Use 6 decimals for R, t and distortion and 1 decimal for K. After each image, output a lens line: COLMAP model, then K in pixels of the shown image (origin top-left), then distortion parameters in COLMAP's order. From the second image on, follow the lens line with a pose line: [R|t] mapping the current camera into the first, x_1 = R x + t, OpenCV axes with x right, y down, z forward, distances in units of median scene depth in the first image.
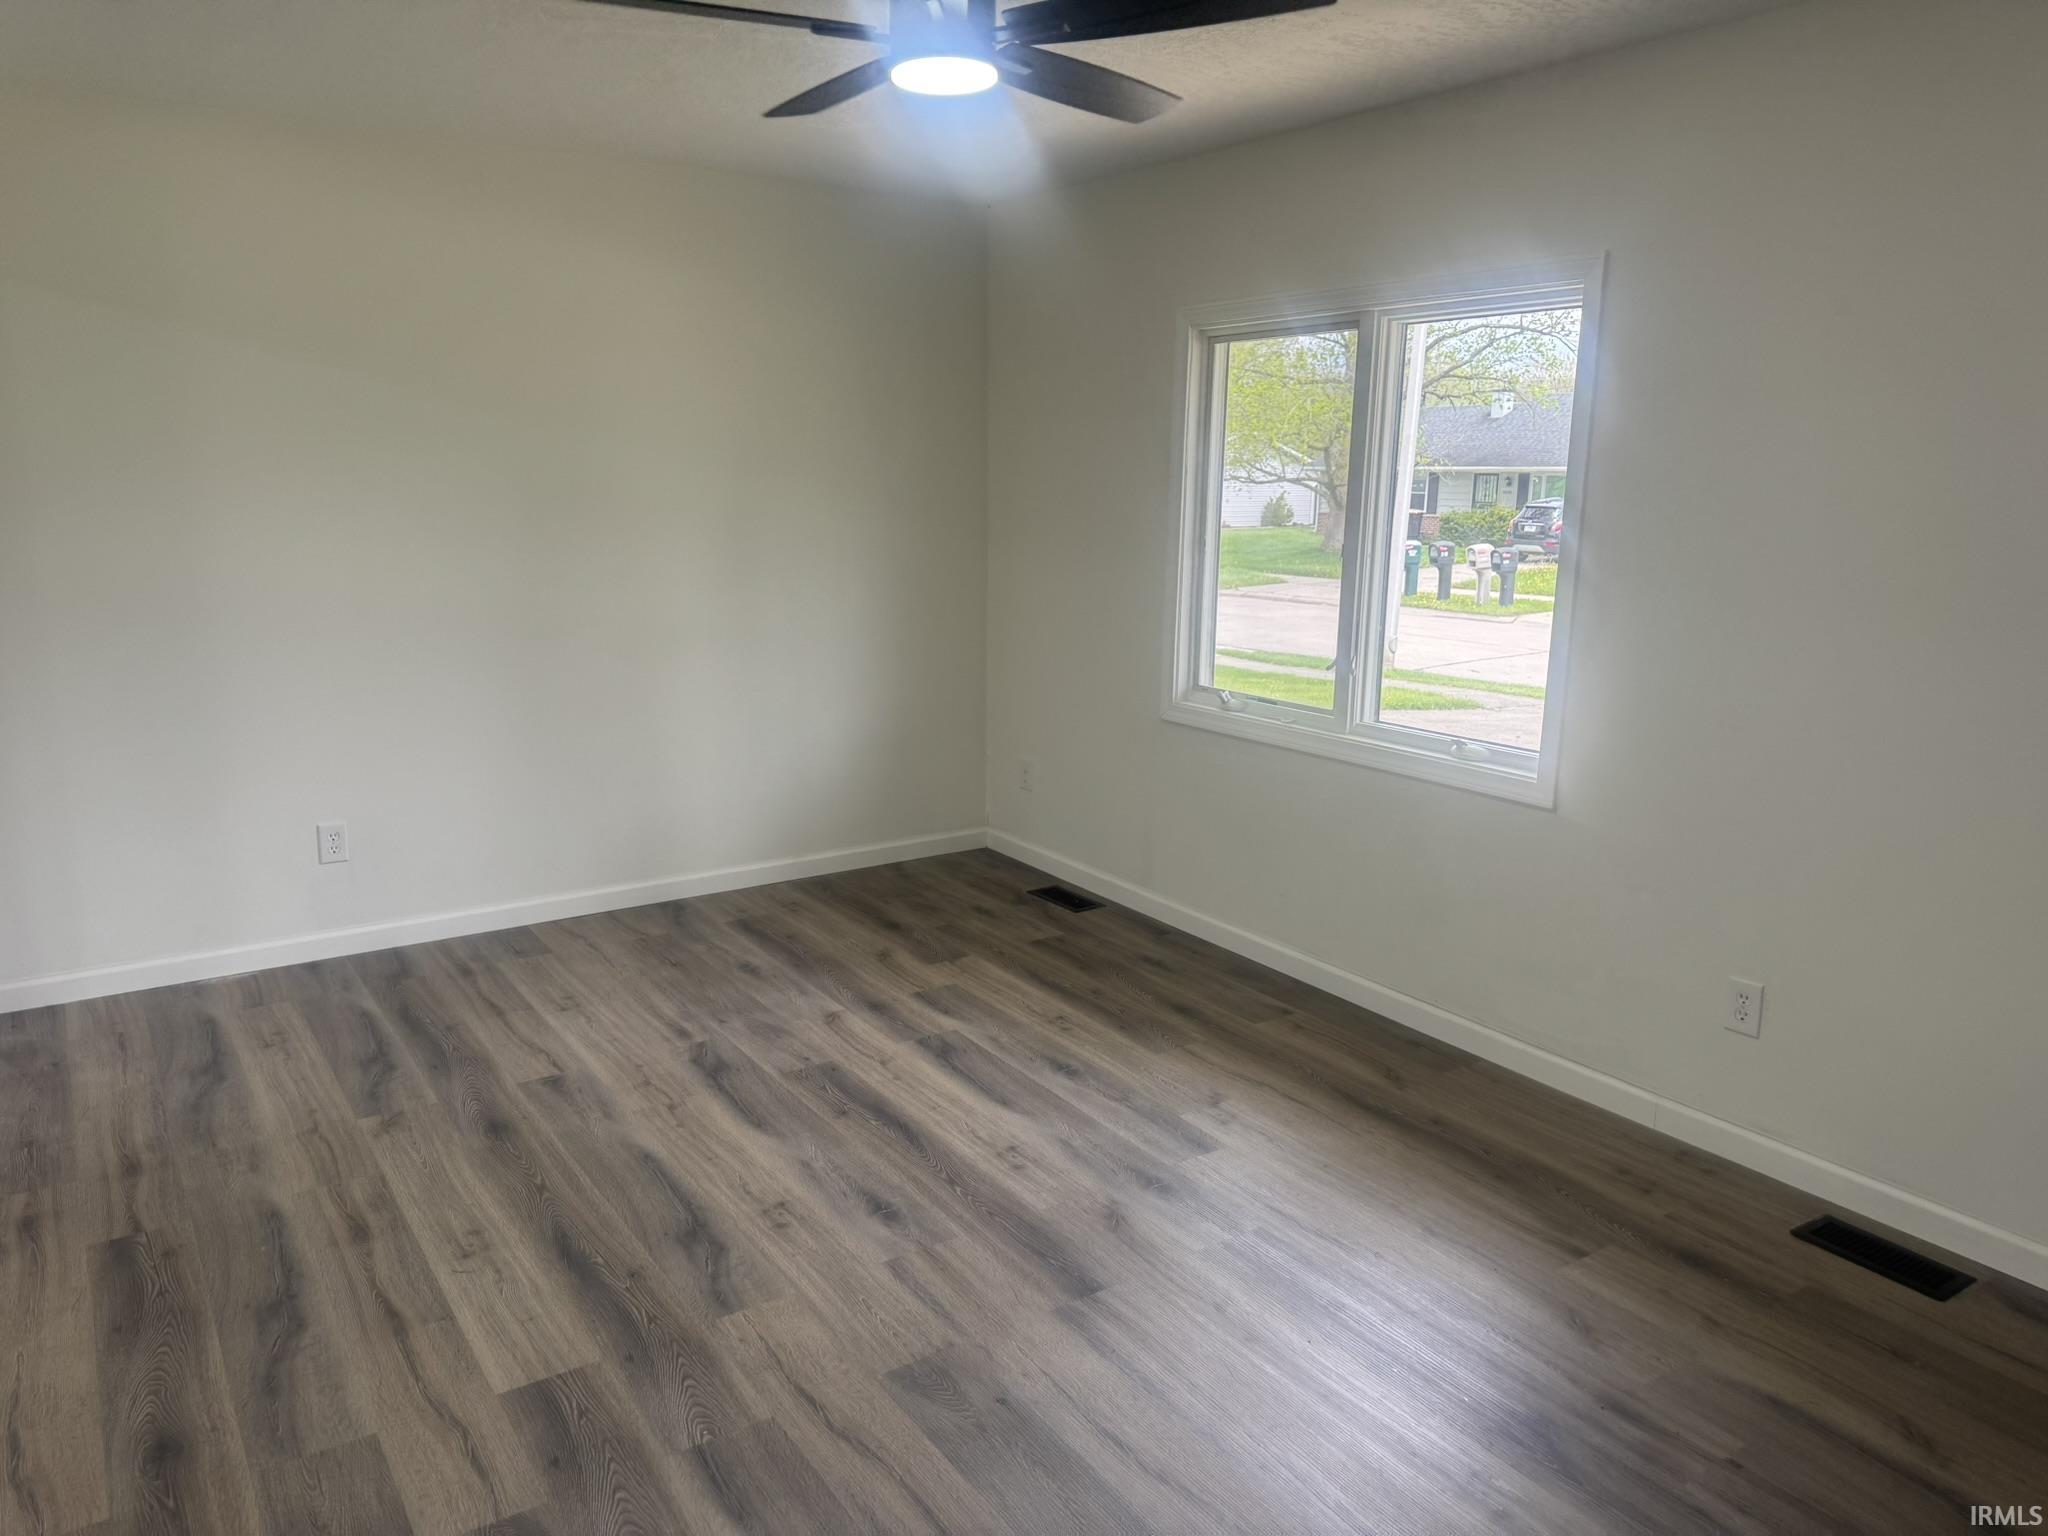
lens RADIAL K [[1430.2, 0, 1024.0], [0, 1430.2, 768.0], [0, 0, 1]] dist [-0.000386, -0.001782]
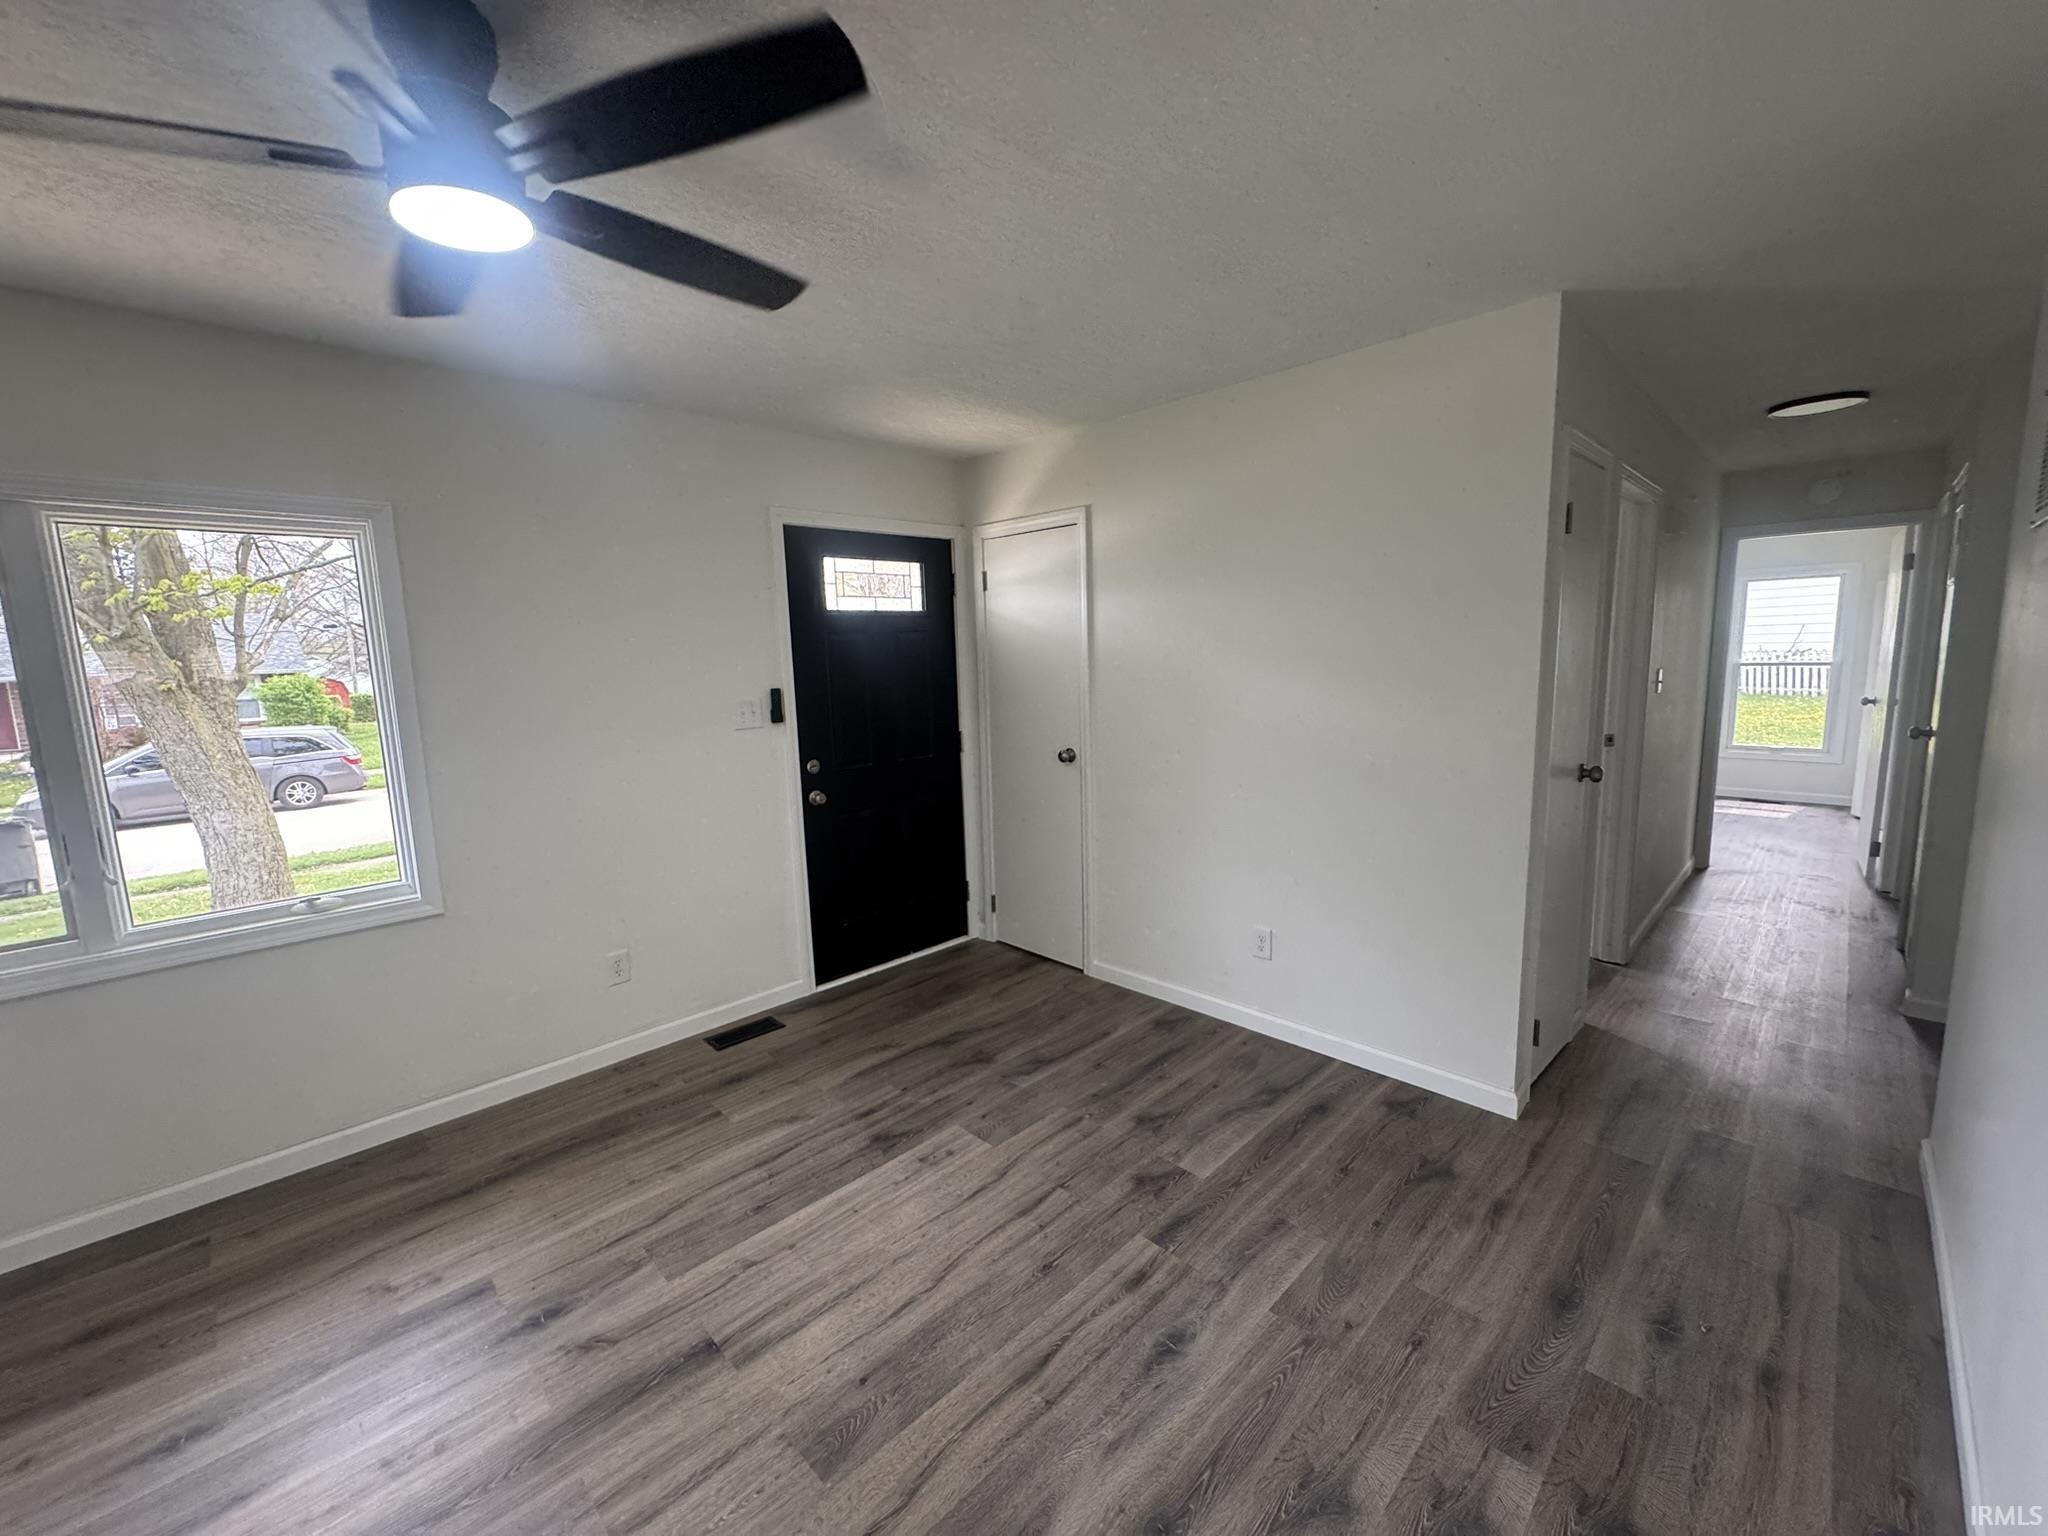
lens RADIAL K [[816.5, 0, 1024.0], [0, 816.5, 768.0], [0, 0, 1]] dist [0.000769, 0.000292]
pose [[-0.183186, -0.145287, 0.972283, -0.519400], [0.227425, 0.955927, 0.185691, -0.136854], [-0.956410, 0.255137, -0.142071, 0.650563]]
